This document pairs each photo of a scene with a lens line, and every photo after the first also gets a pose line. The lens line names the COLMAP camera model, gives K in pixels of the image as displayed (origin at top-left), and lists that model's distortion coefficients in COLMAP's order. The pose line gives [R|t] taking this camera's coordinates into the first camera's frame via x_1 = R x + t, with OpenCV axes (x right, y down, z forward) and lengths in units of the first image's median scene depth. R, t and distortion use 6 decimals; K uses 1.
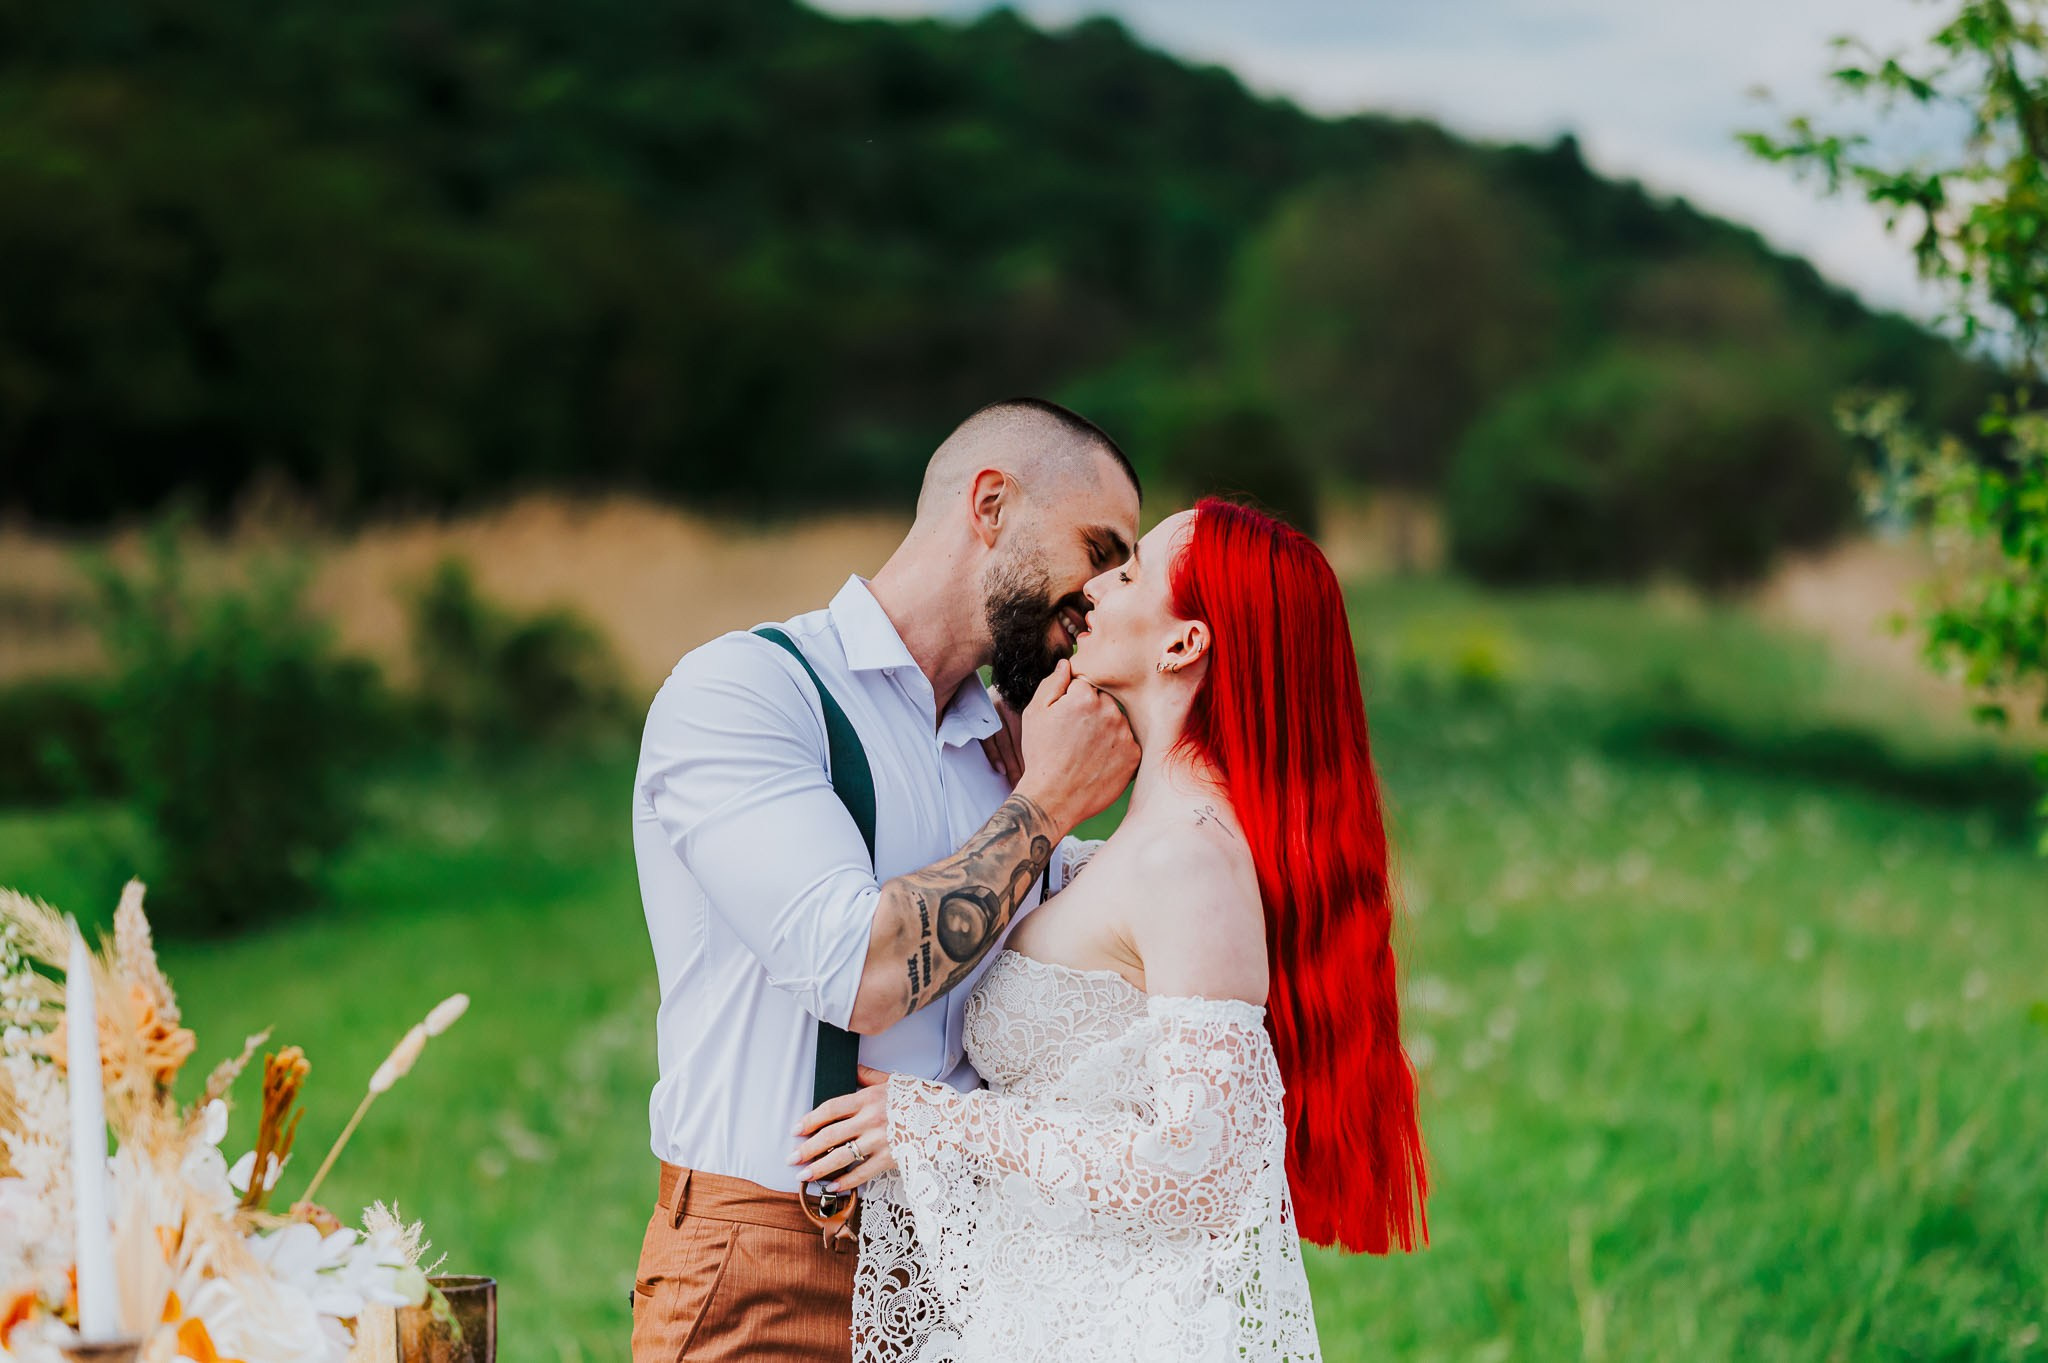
lens RADIAL K [[5695.4, 0, 1078.7], [0, 5695.4, 808.2], [0, 0, 1]] dist [-0.132007, 0.000000]
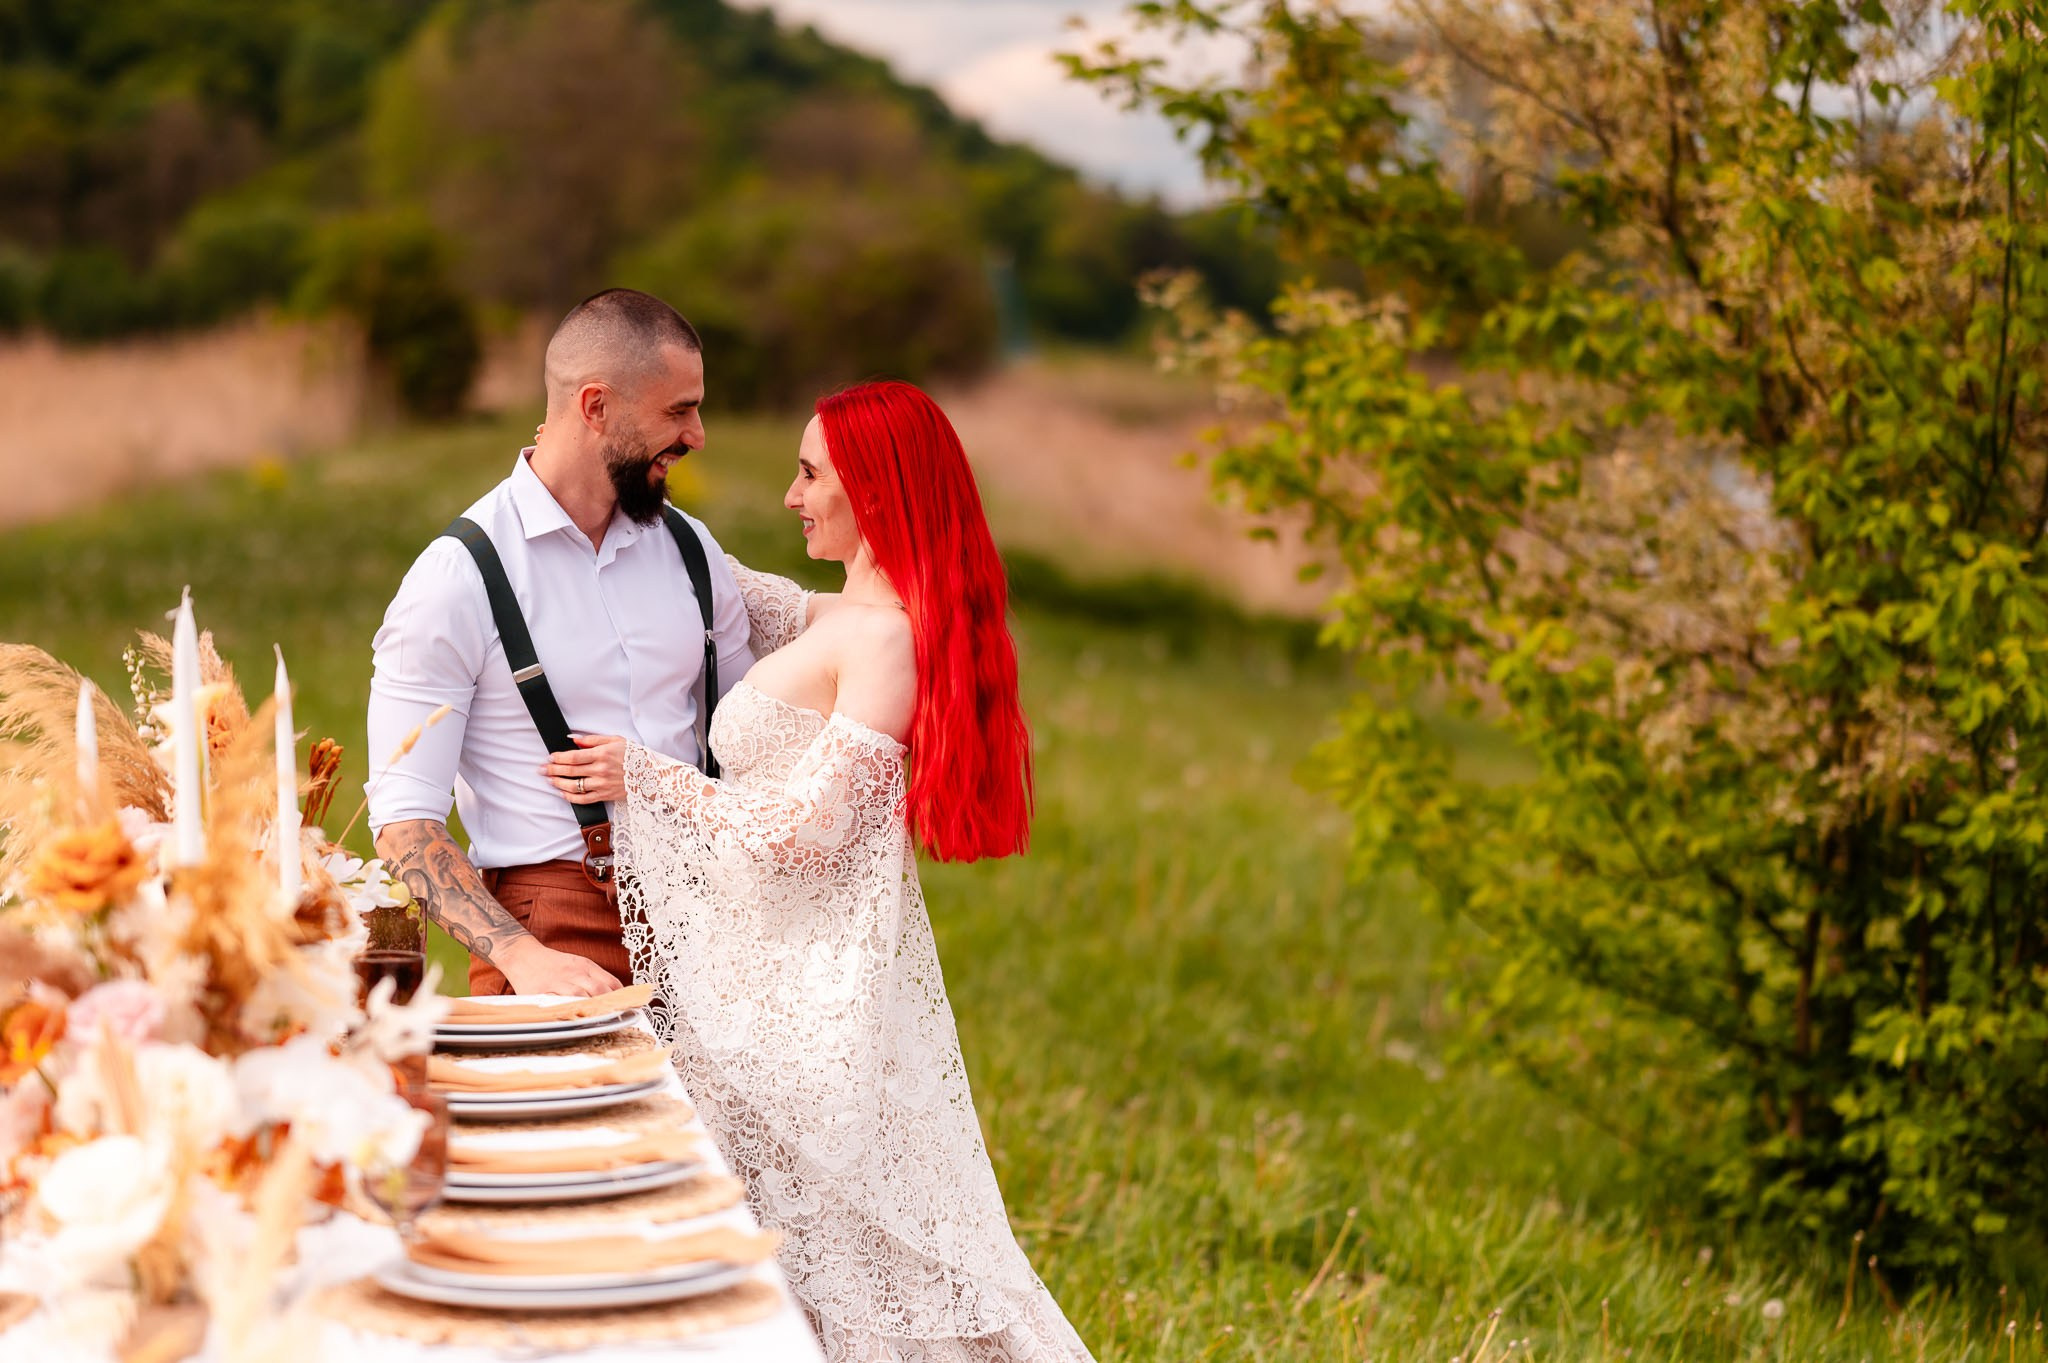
lens RADIAL K [[5695.4, 0, 975.2], [0, 5695.4, 691.1], [0, 0, 1]] dist [-0.132007, 0.000000]
pose [[0.990787, 0.002271, 0.135409, -0.057336], [-0.003620, 0.999946, 0.009713, 0.004569], [-0.135380, -0.010113, 0.990742, -0.179725]]
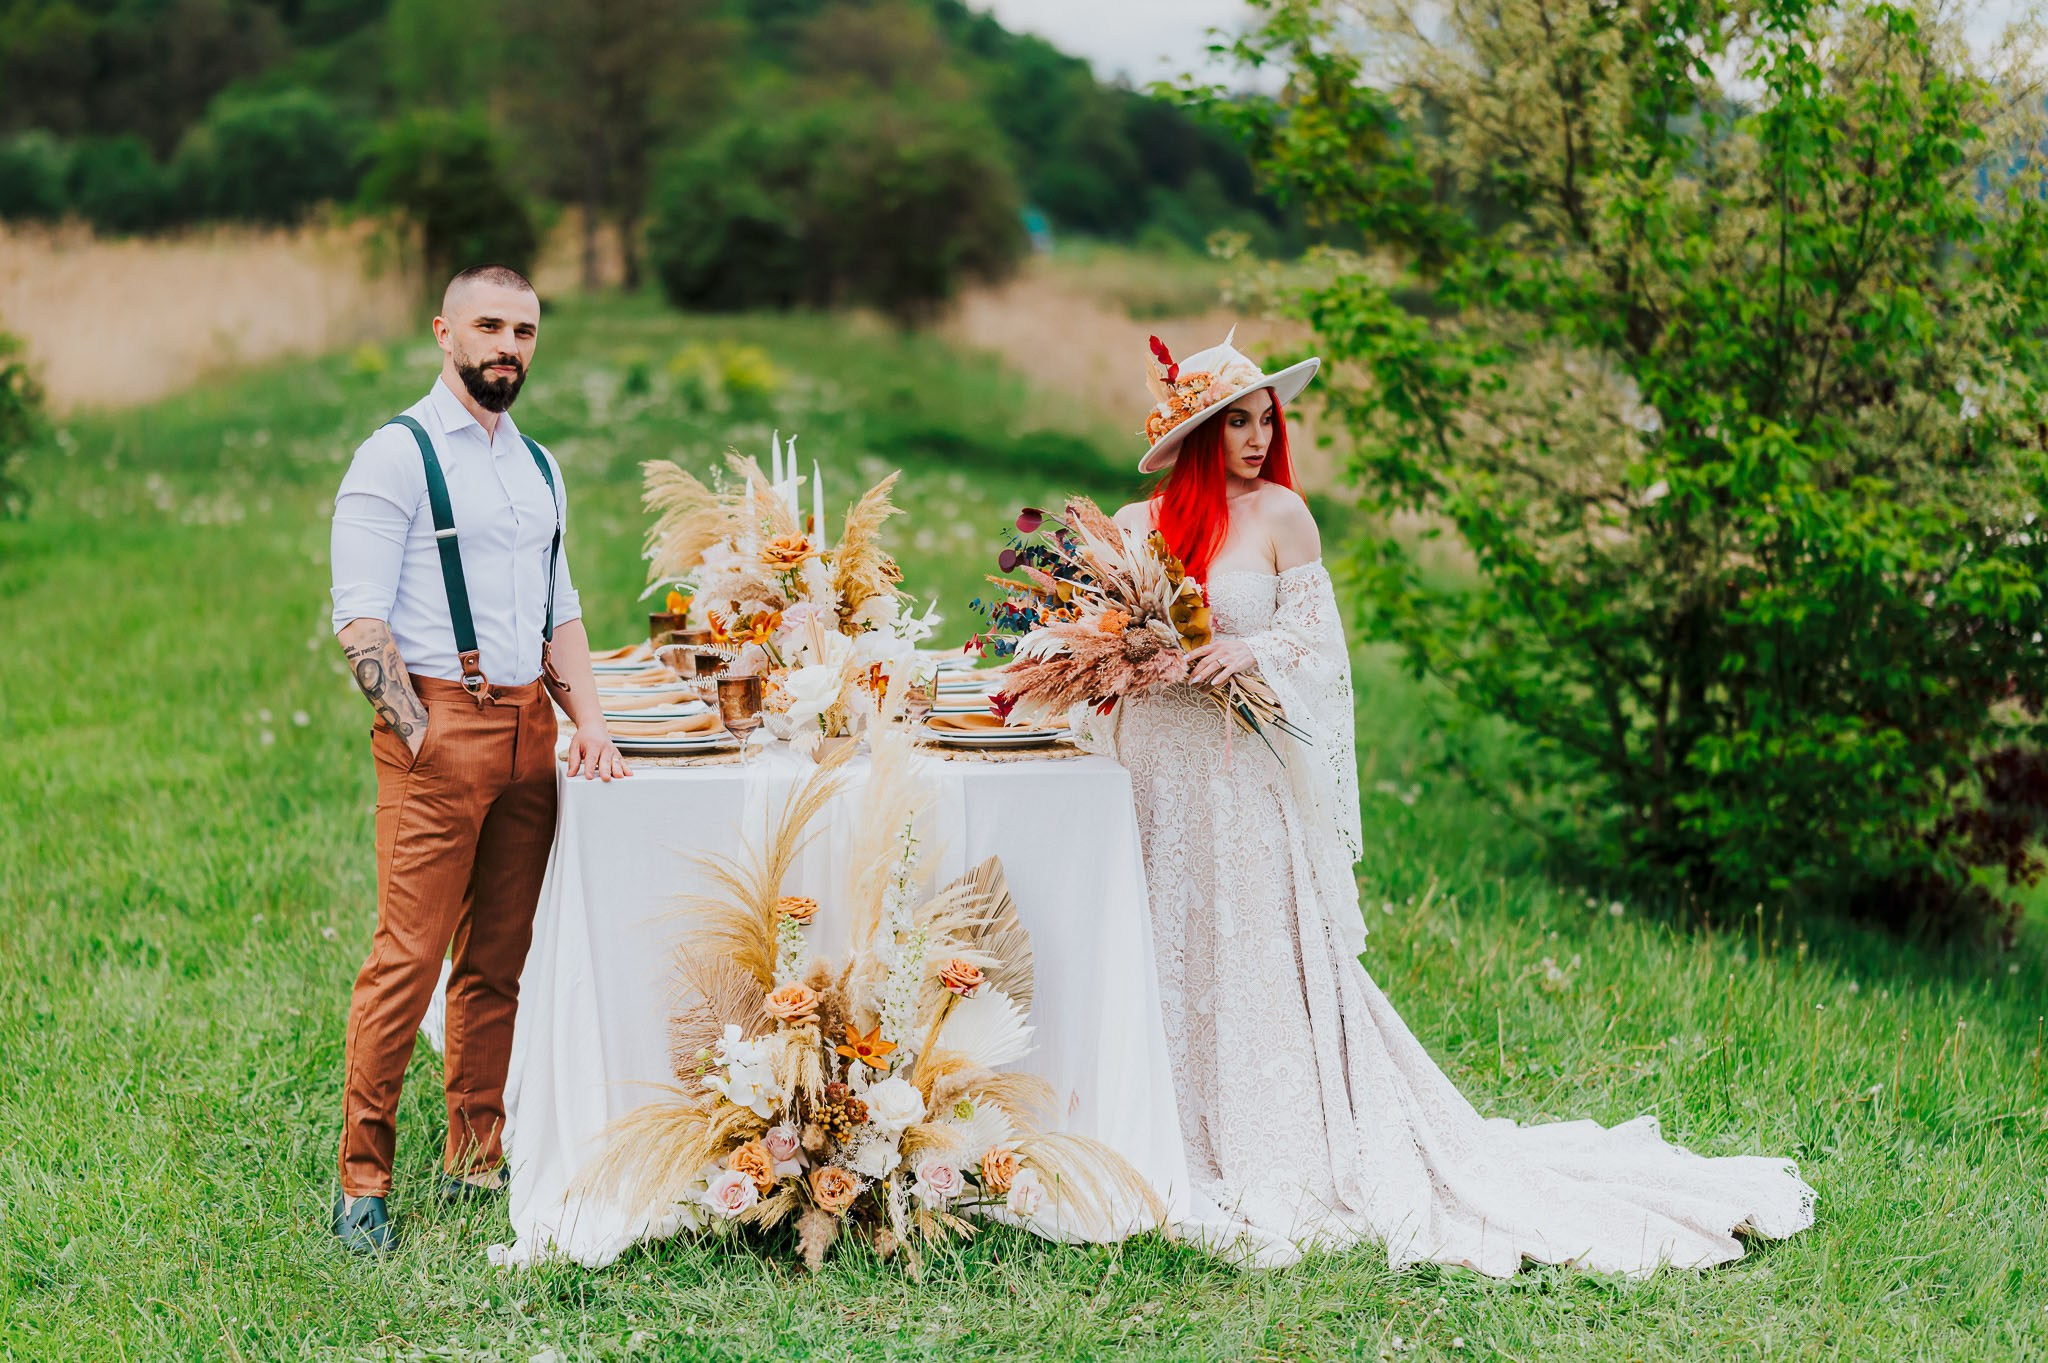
lens RADIAL K [[5695.4, 0, 1032.5], [0, 5695.4, 693.1], [0, 0, 1]] dist [-0.132007, 0.000000]
pose [[0.989300, 0.006582, 0.145749, -0.150632], [-0.010975, 0.999509, 0.029354, 0.015939], [-0.145484, -0.030640, 0.988886, -0.634363]]
